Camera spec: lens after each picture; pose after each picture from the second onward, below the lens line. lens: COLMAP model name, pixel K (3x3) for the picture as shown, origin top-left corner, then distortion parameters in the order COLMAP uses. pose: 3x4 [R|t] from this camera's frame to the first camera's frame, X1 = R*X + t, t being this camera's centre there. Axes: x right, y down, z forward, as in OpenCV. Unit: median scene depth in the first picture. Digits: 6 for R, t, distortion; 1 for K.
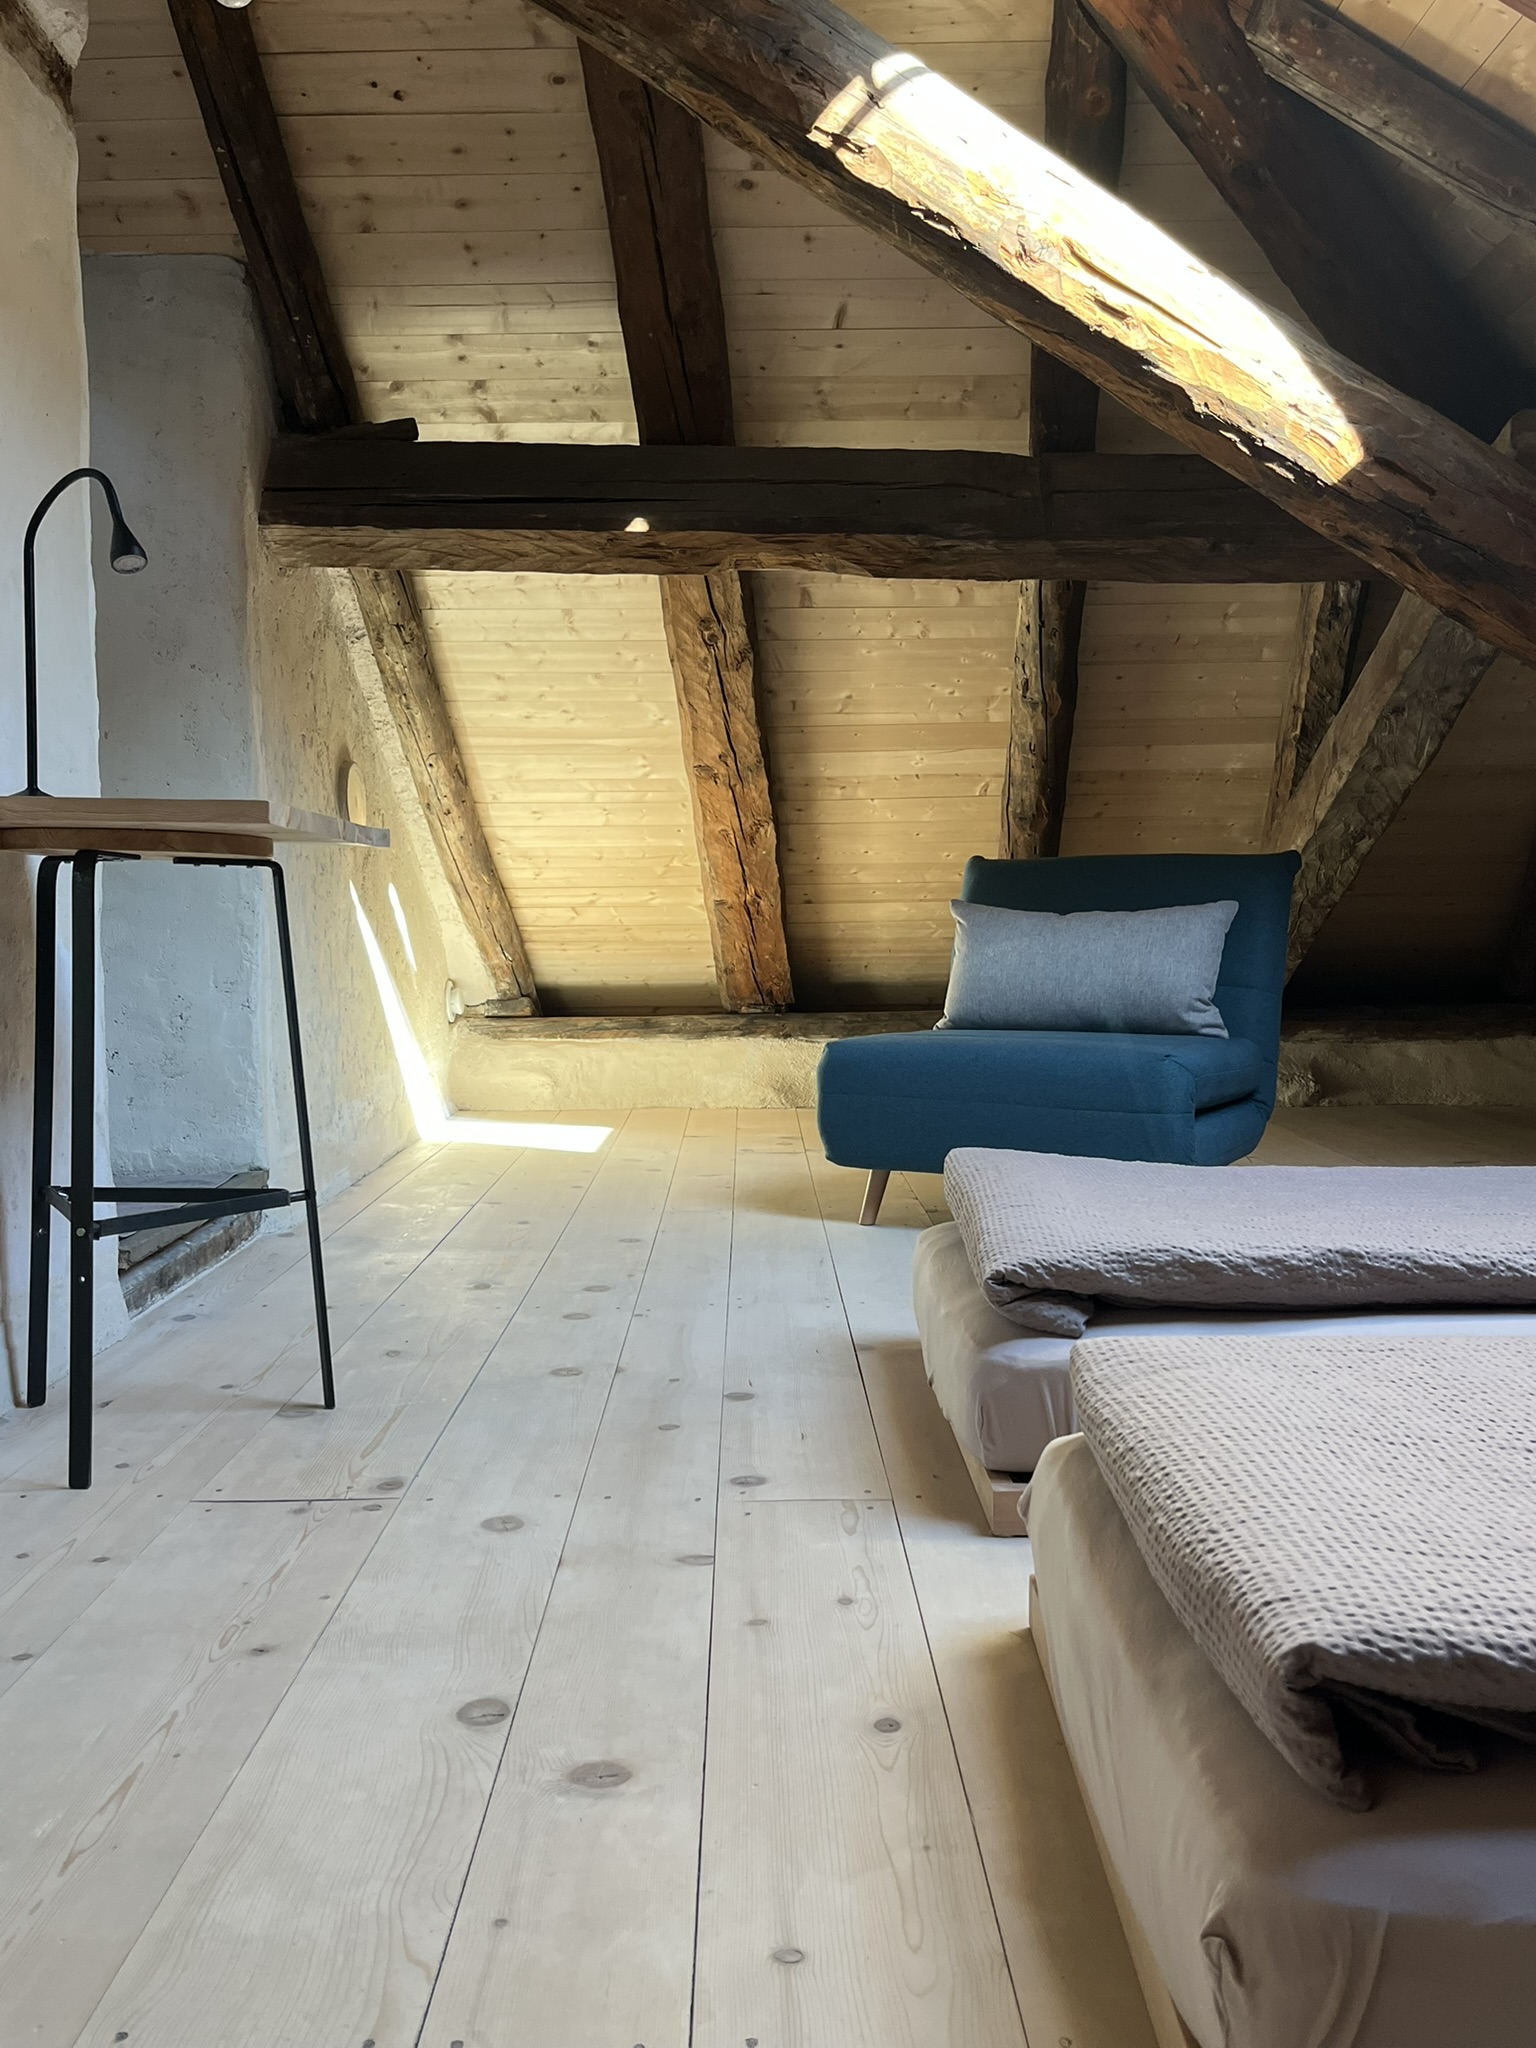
lens RADIAL K [[1714.4, 0, 756.8], [0, 1714.4, 1045.5], [0, 0, 1]] dist [0.045183, -0.055187]
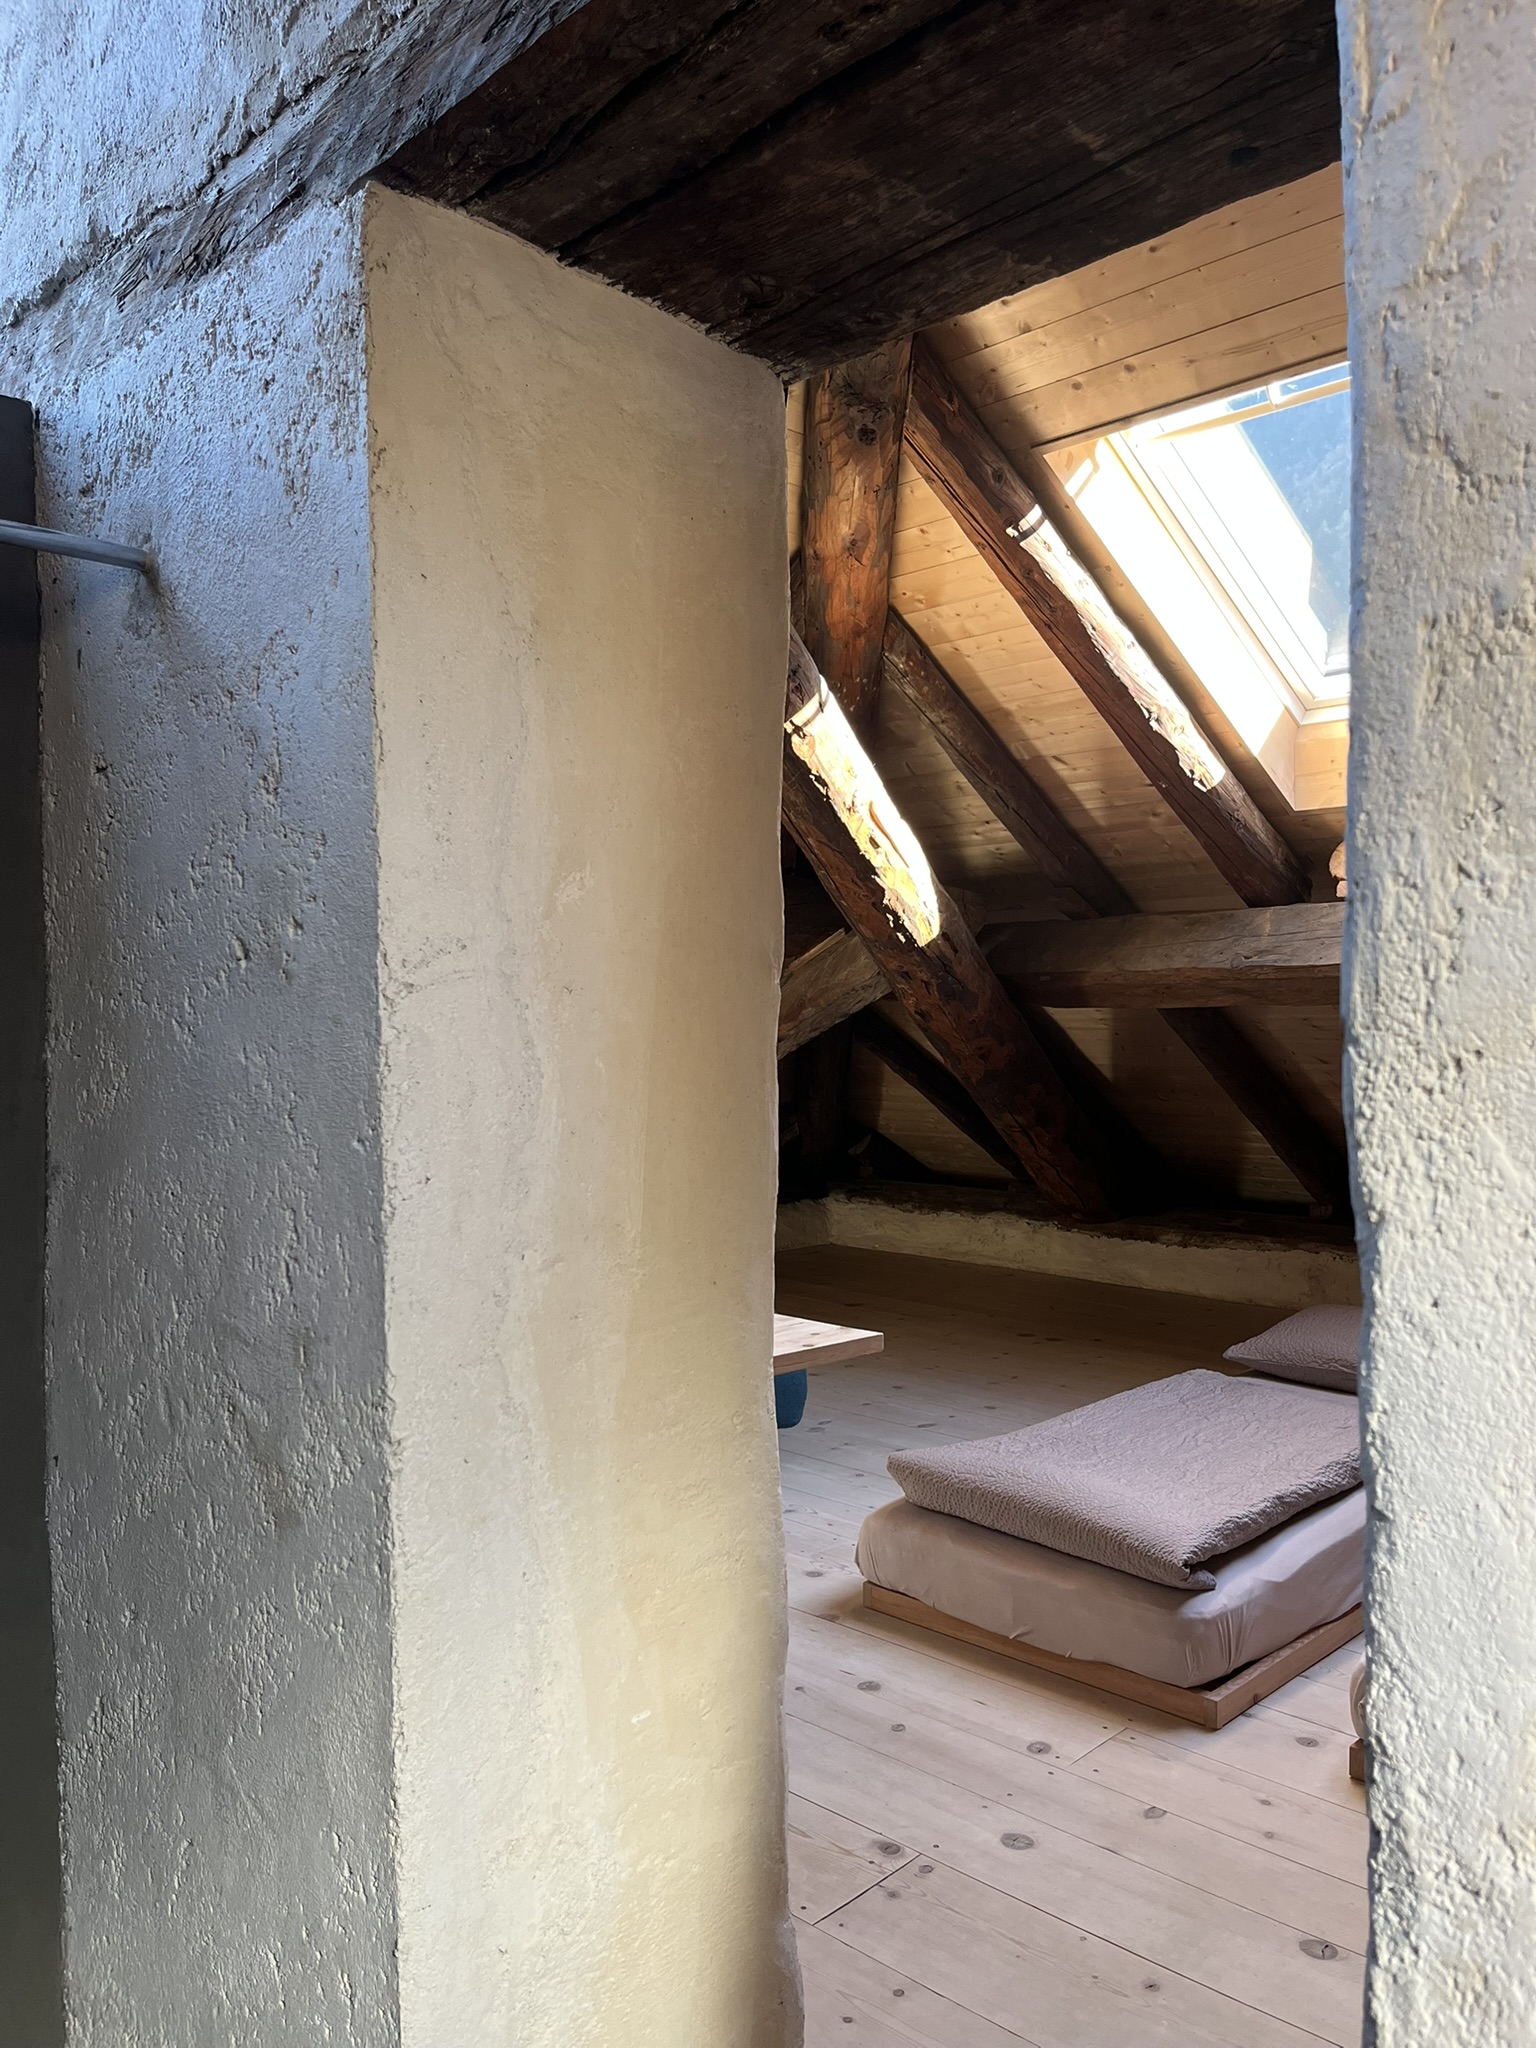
lens RADIAL K [[1565.9, 0, 772.6], [0, 1565.9, 1042.4], [0, 0, 1]] dist [0.135854, -0.152452]
pose [[0.692791, -0.019887, 0.720864, -0.602084], [0.056867, 0.998013, -0.027120, -0.167532], [-0.718892, 0.059782, 0.692546, 0.111960]]
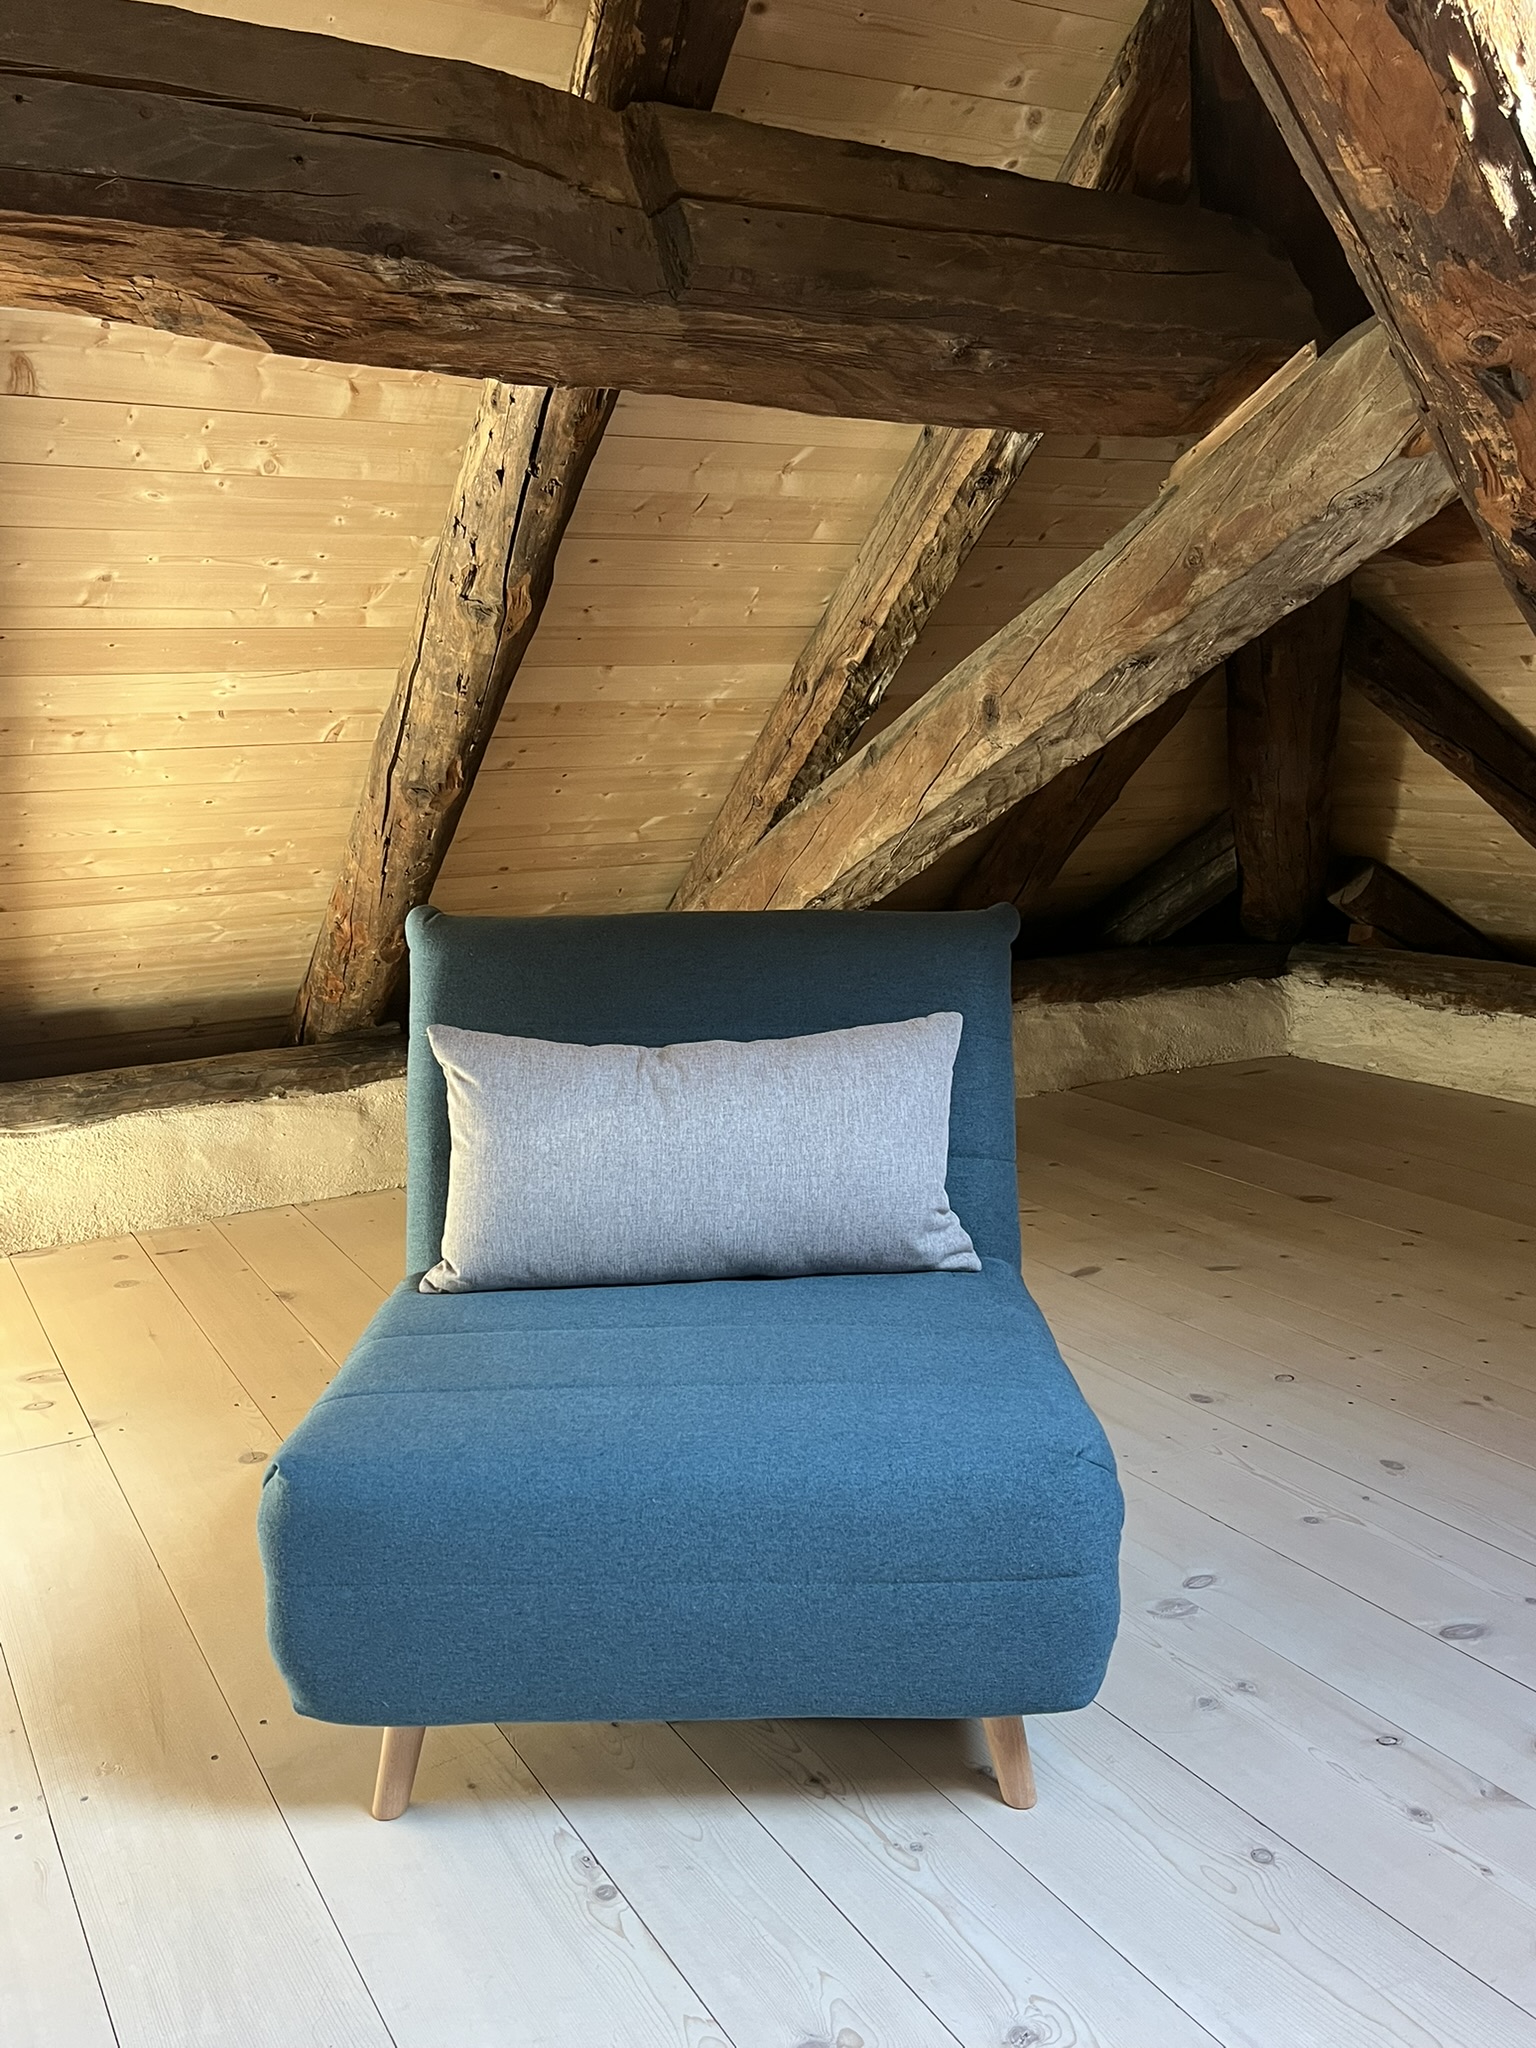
lens RADIAL K [[1714.4, 0, 756.8], [0, 1714.4, 1045.5], [0, 0, 1]] dist [0.045183, -0.055187]
pose [[0.867460, -0.107826, 0.485681, -0.054571], [0.050710, 0.990310, 0.129288, -0.154795], [-0.494915, -0.087523, 0.864522, 0.568122]]
